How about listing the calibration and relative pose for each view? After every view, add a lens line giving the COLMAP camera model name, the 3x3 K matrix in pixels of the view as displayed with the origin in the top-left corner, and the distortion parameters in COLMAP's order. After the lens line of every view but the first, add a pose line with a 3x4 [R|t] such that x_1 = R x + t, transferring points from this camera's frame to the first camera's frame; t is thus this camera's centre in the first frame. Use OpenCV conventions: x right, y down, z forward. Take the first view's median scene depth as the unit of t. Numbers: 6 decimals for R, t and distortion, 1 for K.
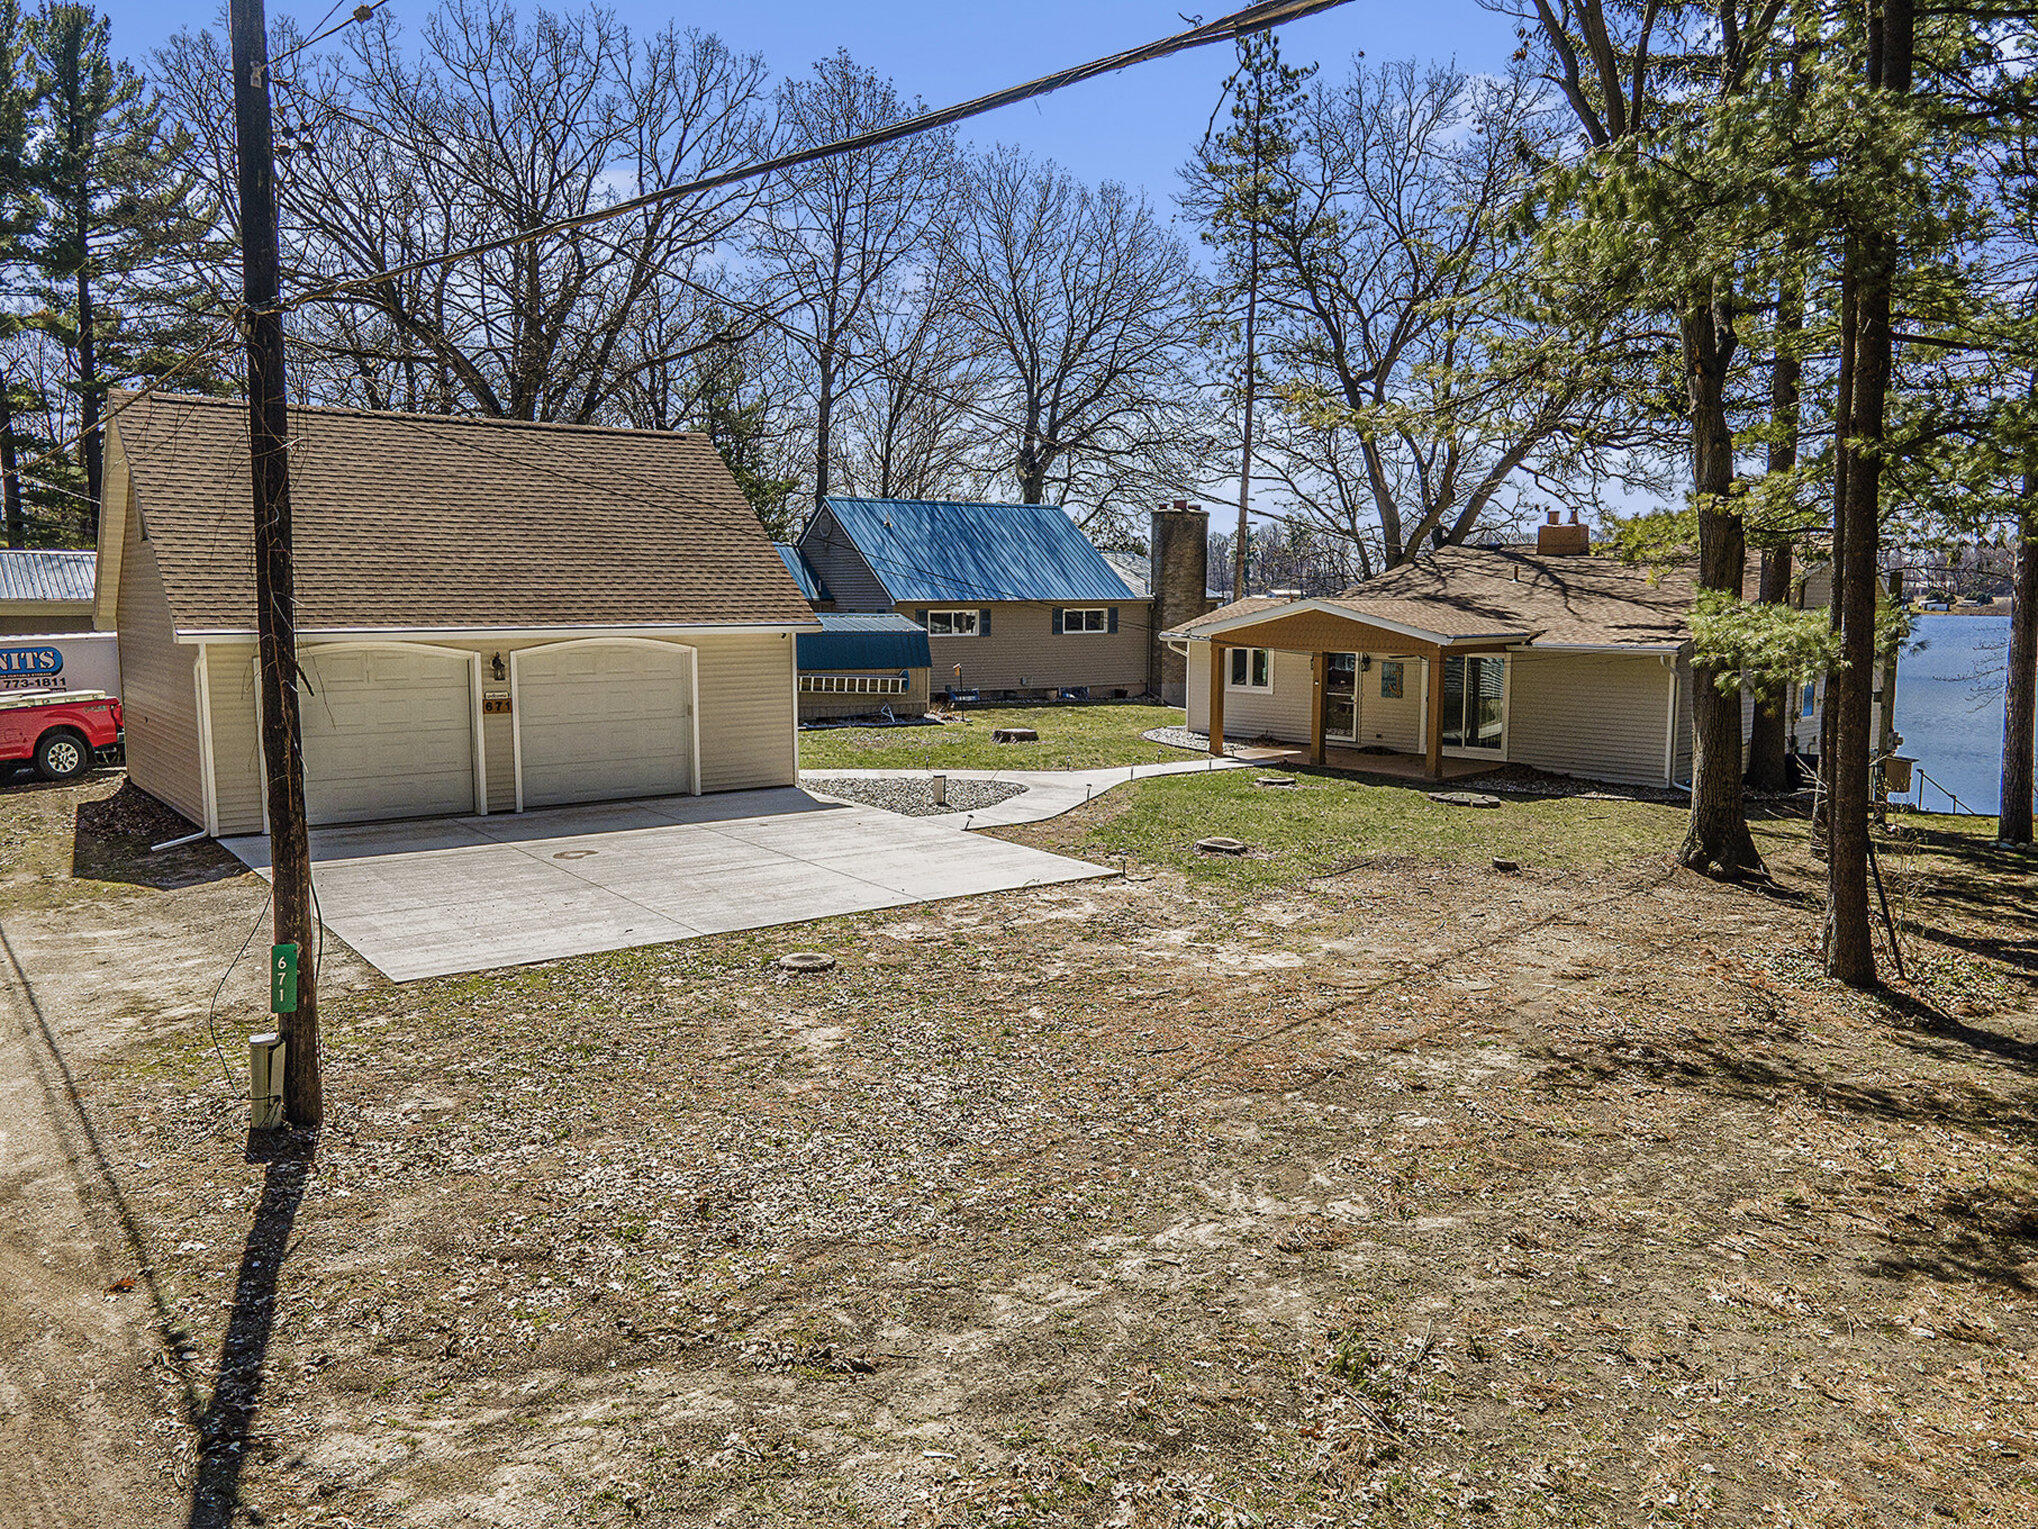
lens RADIAL K [[1472.2, 0, 1019.0], [0, 1472.2, 764.5], [0, 0, 1]] dist [-0.011167, -0.007745]
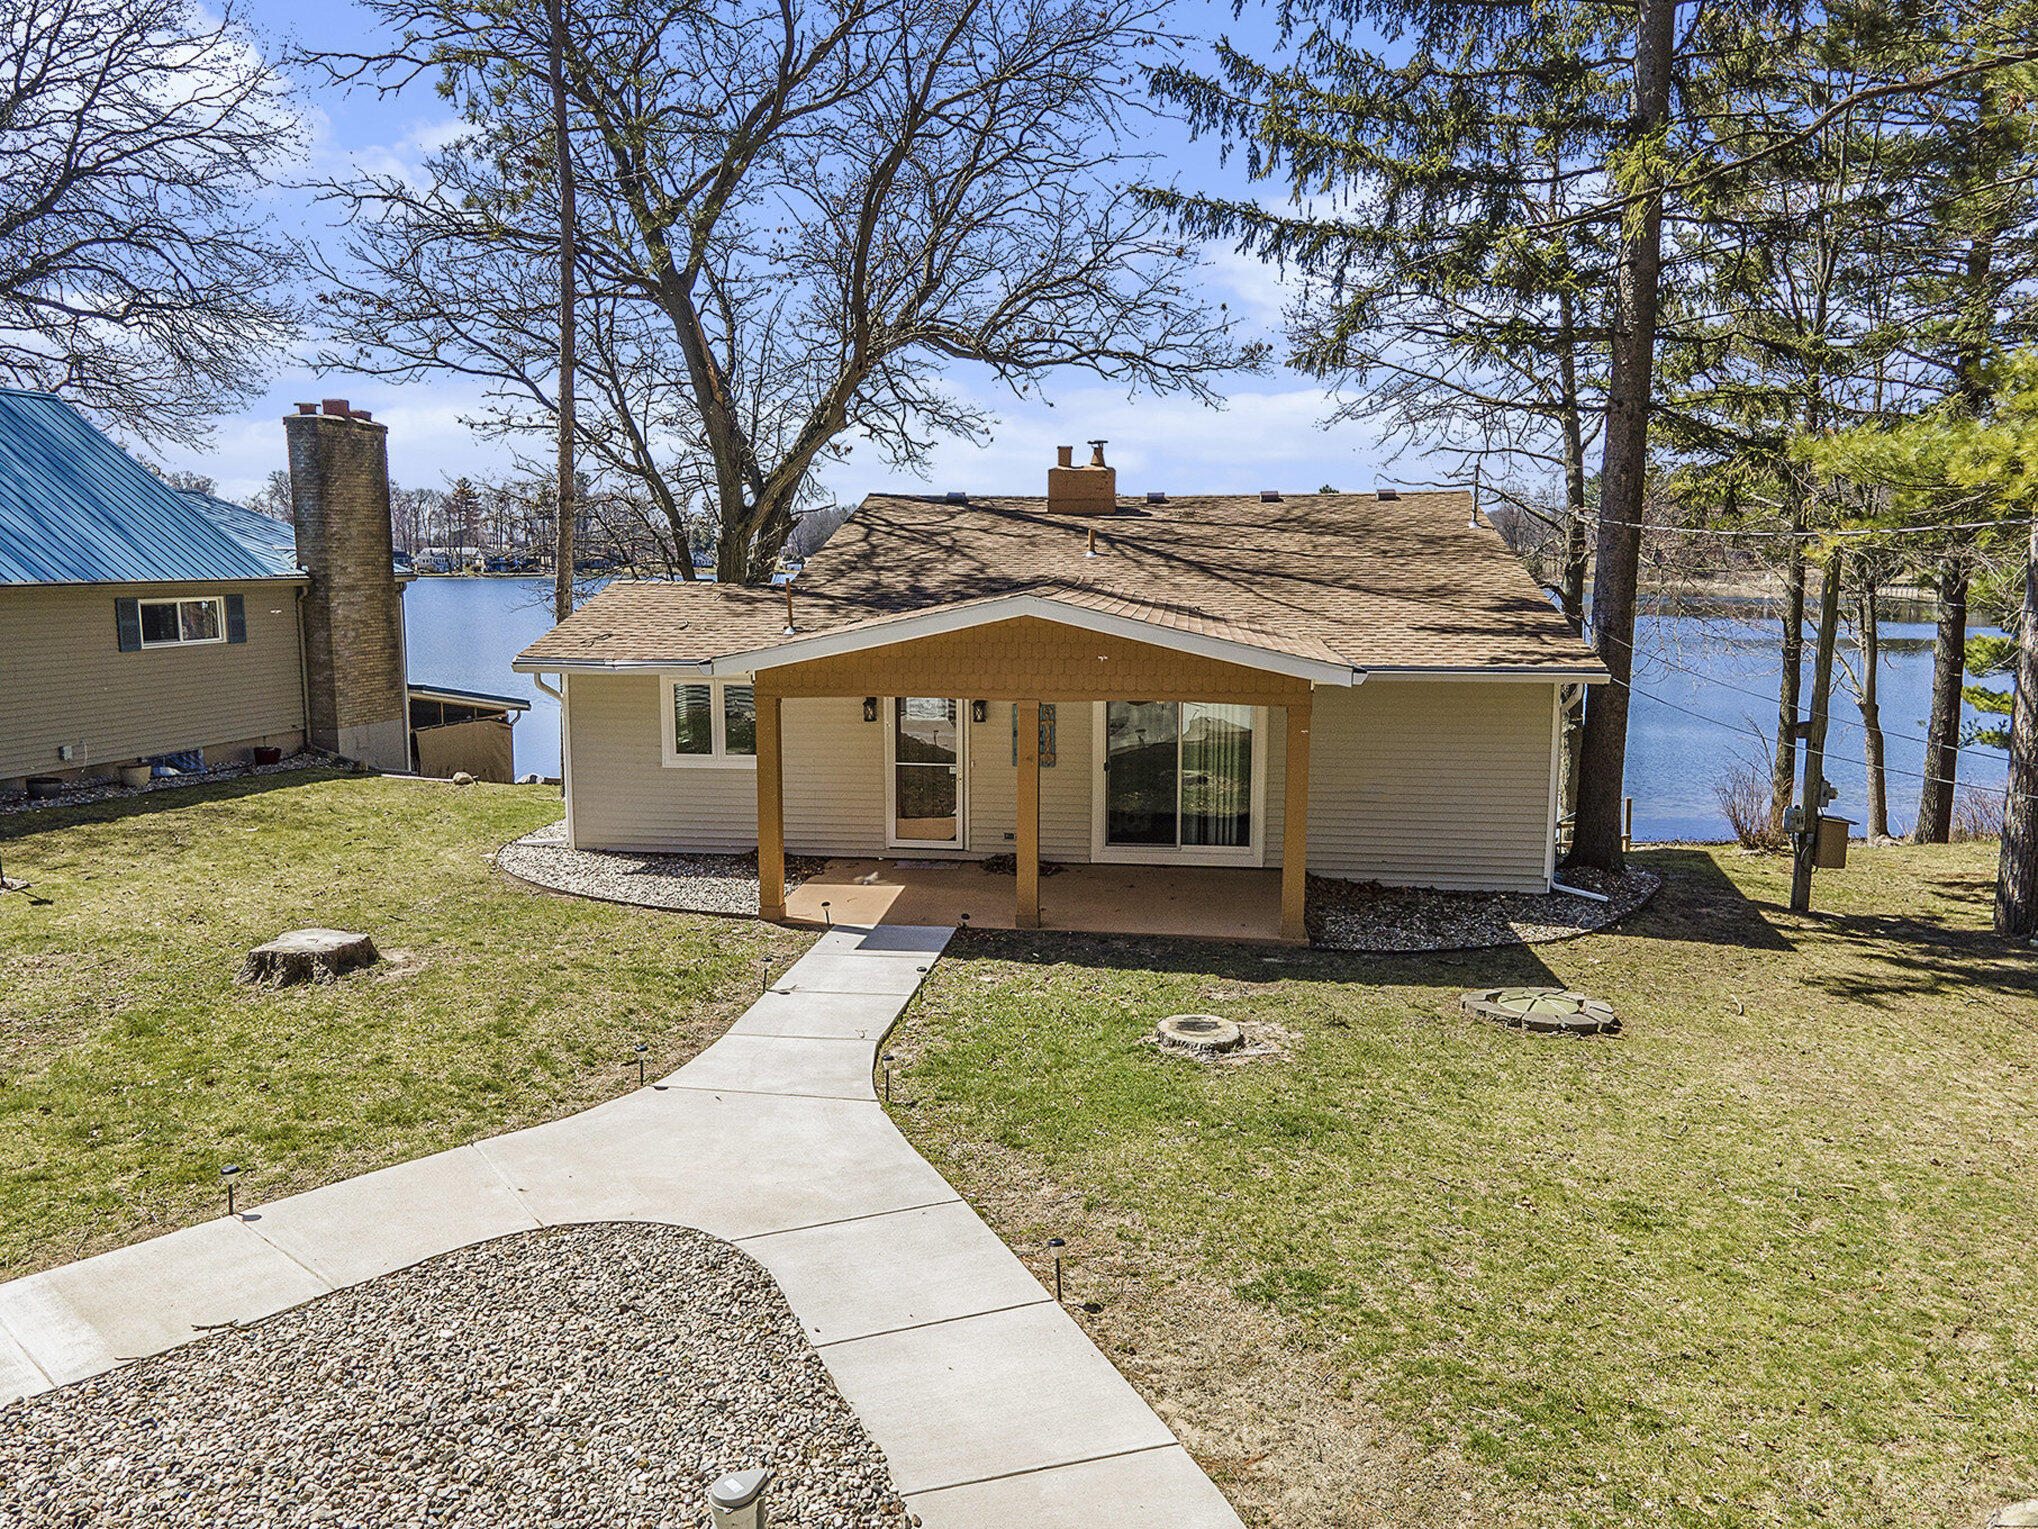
lens RADIAL K [[1472.2, 0, 1019.0], [0, 1472.2, 764.5], [0, 0, 1]] dist [-0.011167, -0.007745]
pose [[0.734566, -0.091398, 0.672354, -0.087452], [0.071042, 0.995800, 0.057751, -0.057017], [-0.674808, 0.005344, 0.737974, 0.430489]]
